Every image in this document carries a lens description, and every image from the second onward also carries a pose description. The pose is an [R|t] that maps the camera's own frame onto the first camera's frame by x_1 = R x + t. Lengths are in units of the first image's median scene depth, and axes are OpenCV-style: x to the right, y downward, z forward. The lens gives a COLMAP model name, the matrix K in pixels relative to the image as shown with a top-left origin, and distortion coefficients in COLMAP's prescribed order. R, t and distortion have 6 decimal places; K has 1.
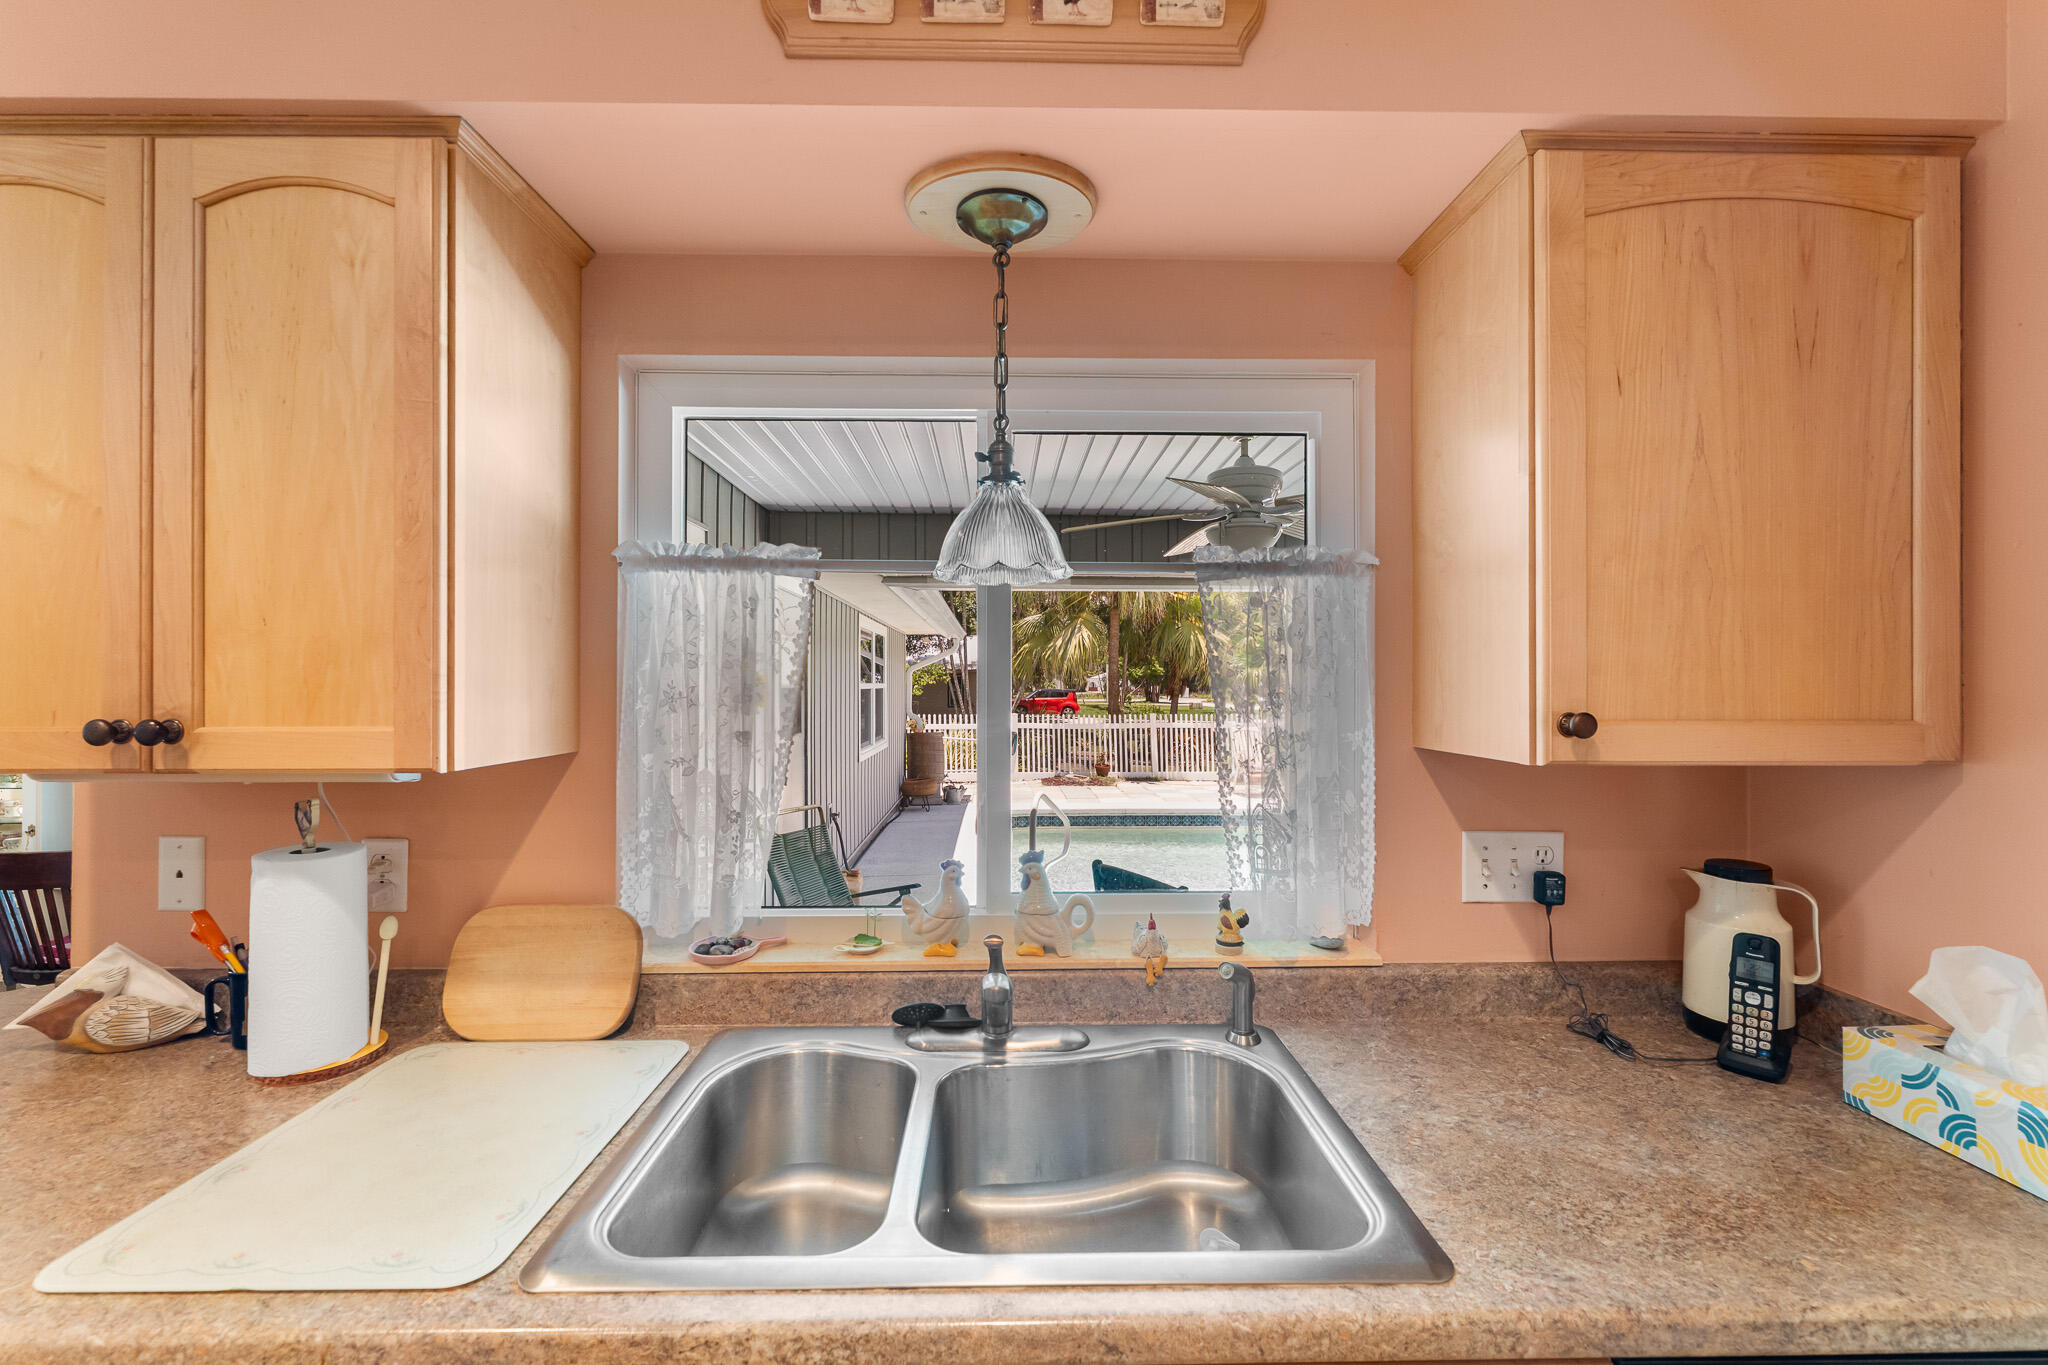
lens RADIAL K [[822.2, 0, 1024.6], [0, 822.2, 679.7], [0, 0, 1]] dist [-0.001940, -0.000097]
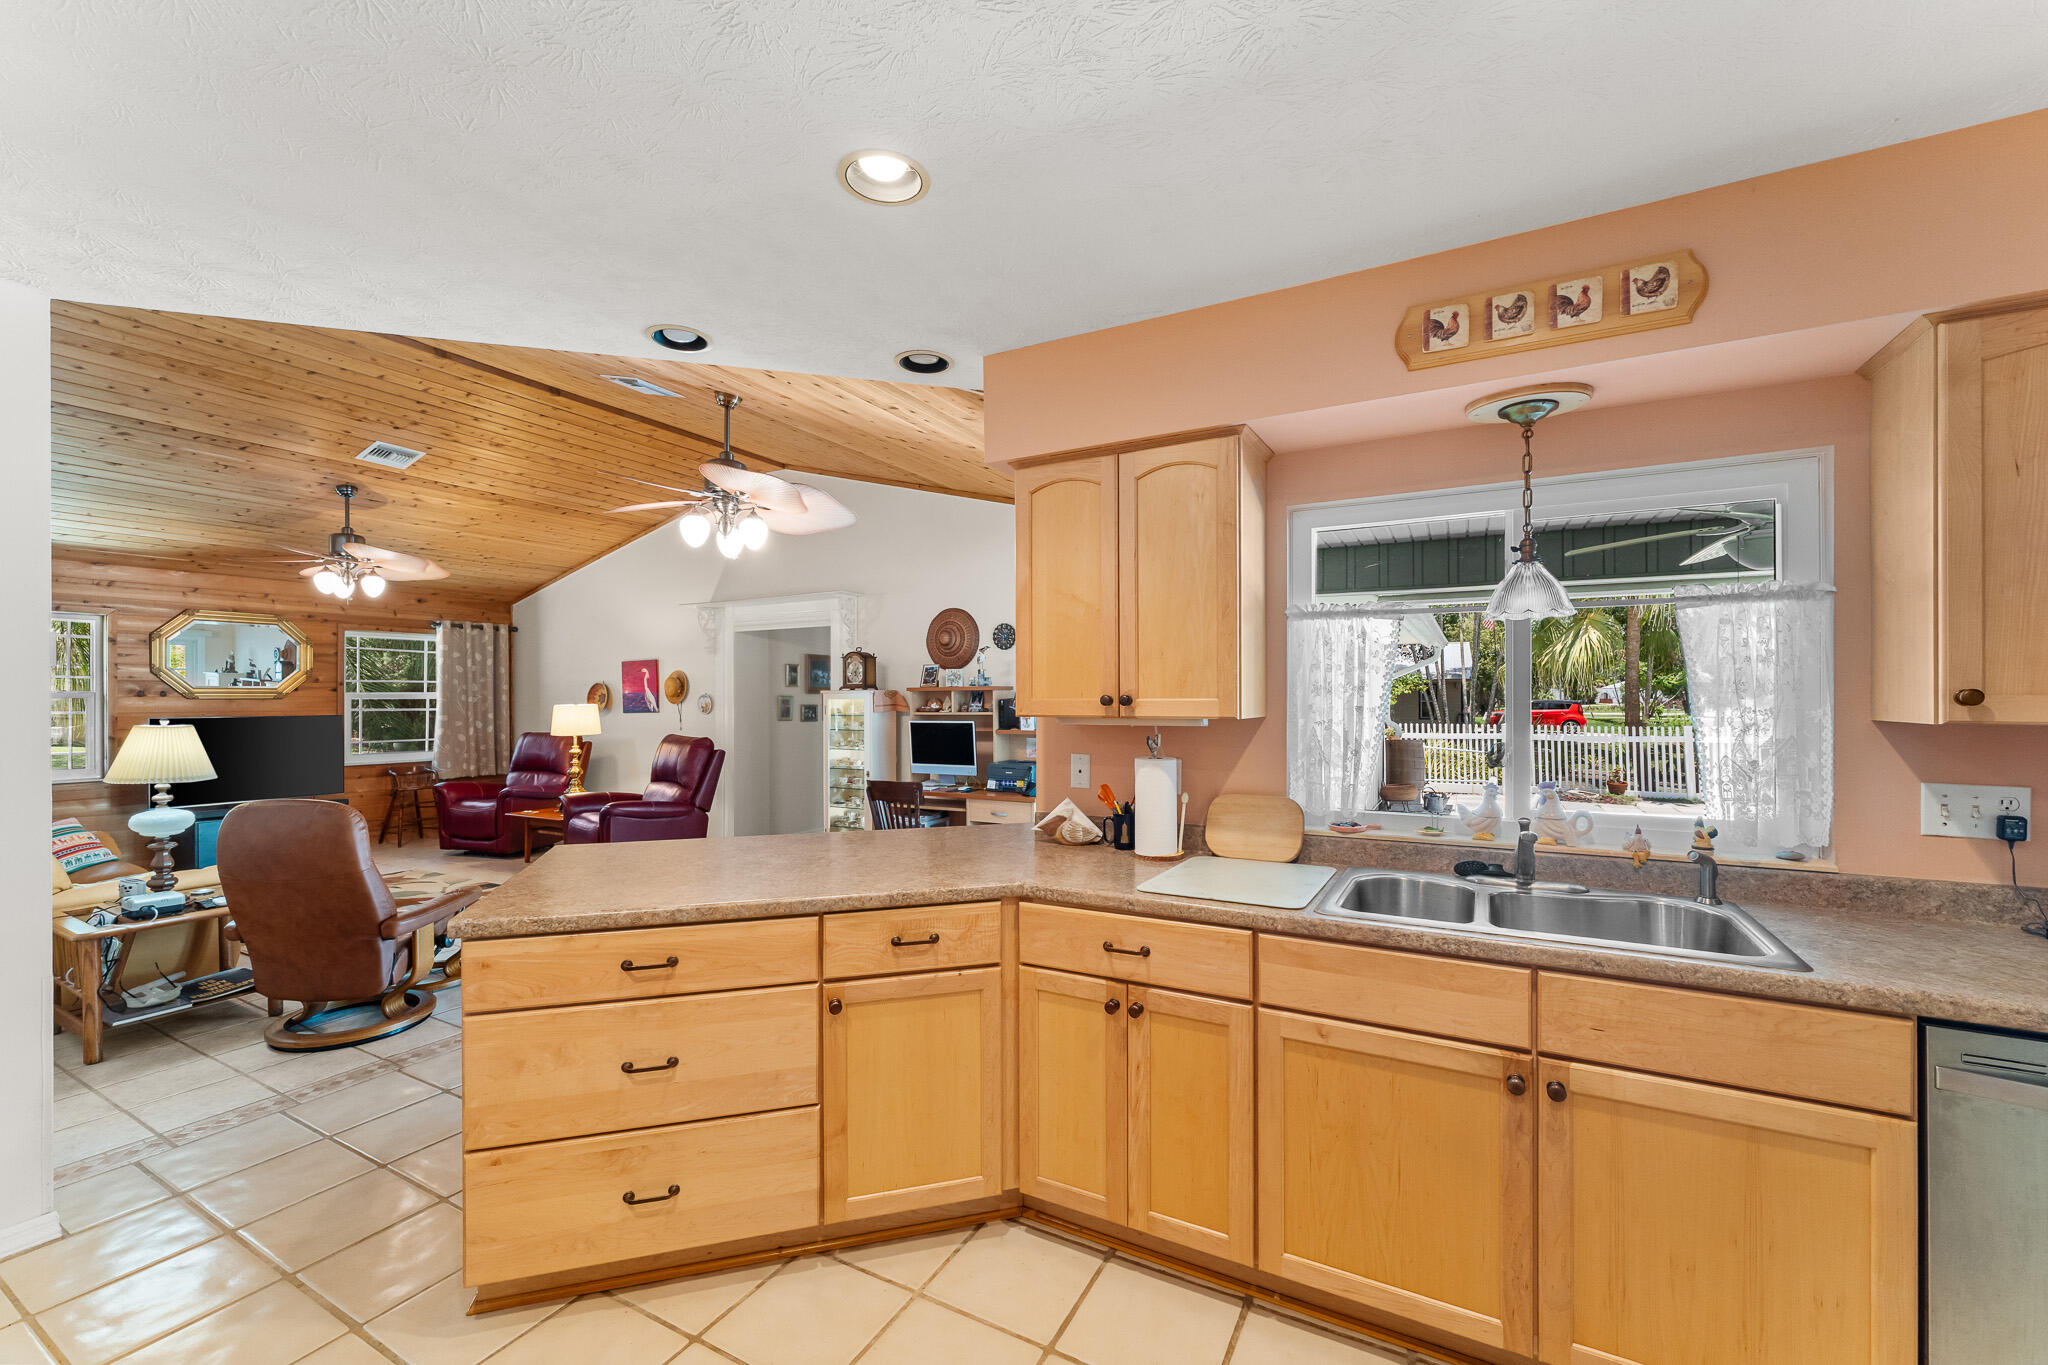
lens RADIAL K [[839.0, 0, 1015.0], [0, 839.0, 695.8], [0, 0, 1]] dist [-0.001460, 0.000063]
pose [[0.861766, -0.002222, -0.507302, -0.057589], [0.003932, 0.999990, 0.002298, 0.032441], [0.507291, -0.003975, 0.861765, -0.983166]]
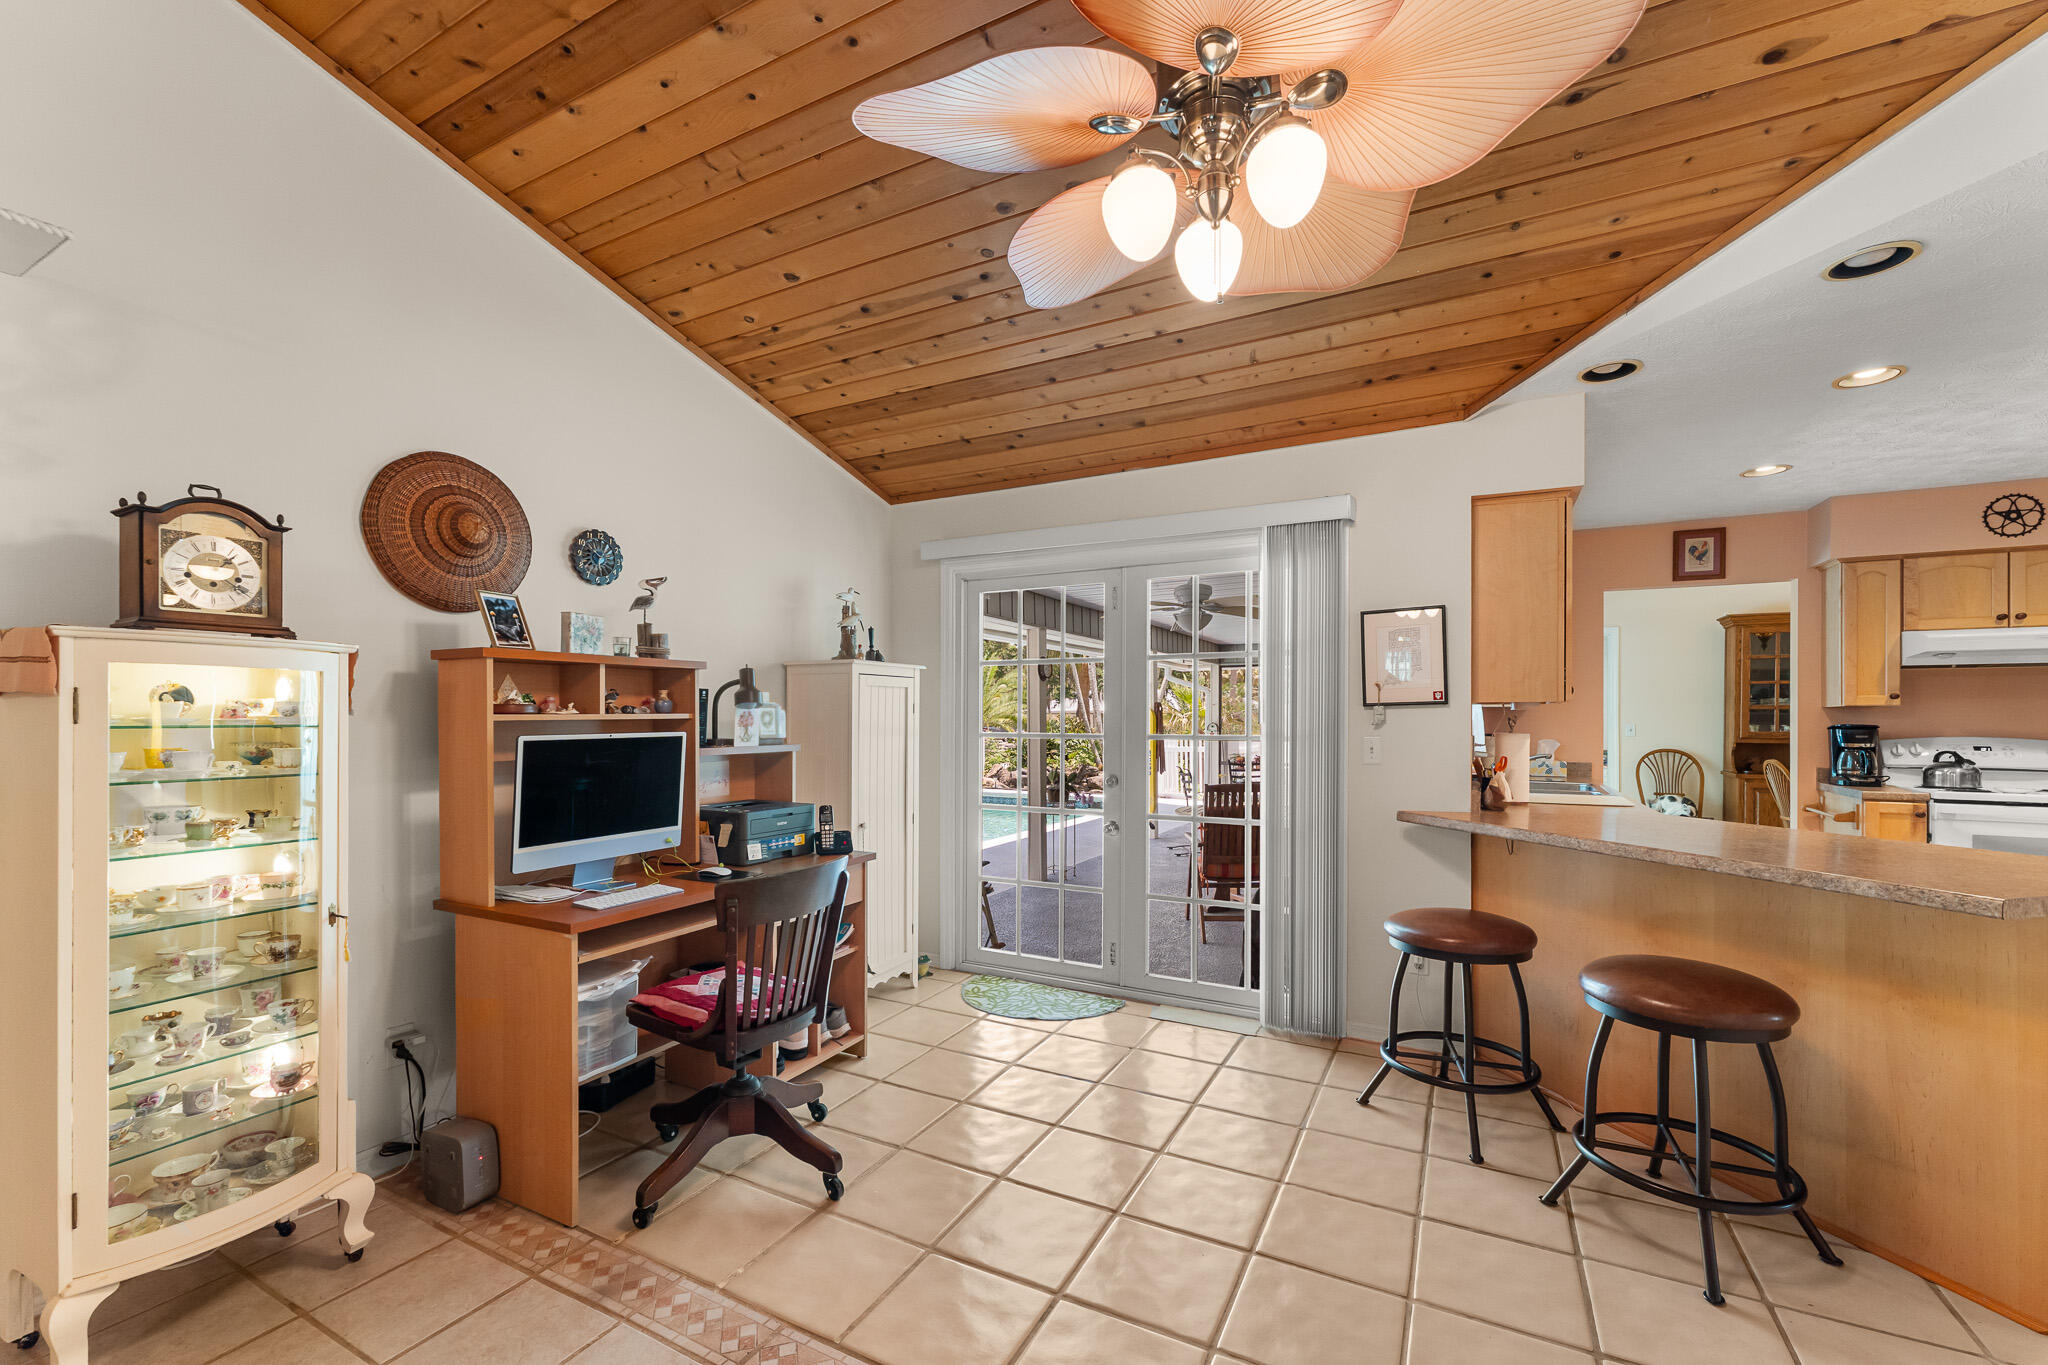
lens RADIAL K [[832.3, 0, 1025.2], [0, 832.3, 721.7], [0, 0, 1]] dist [-0.001698, -0.000144]
pose [[0.482355, -0.003337, 0.875970, -4.059396], [-0.001409, 0.999988, 0.004586, 0.142402], [-0.875975, -0.003446, 0.482344, 1.025587]]
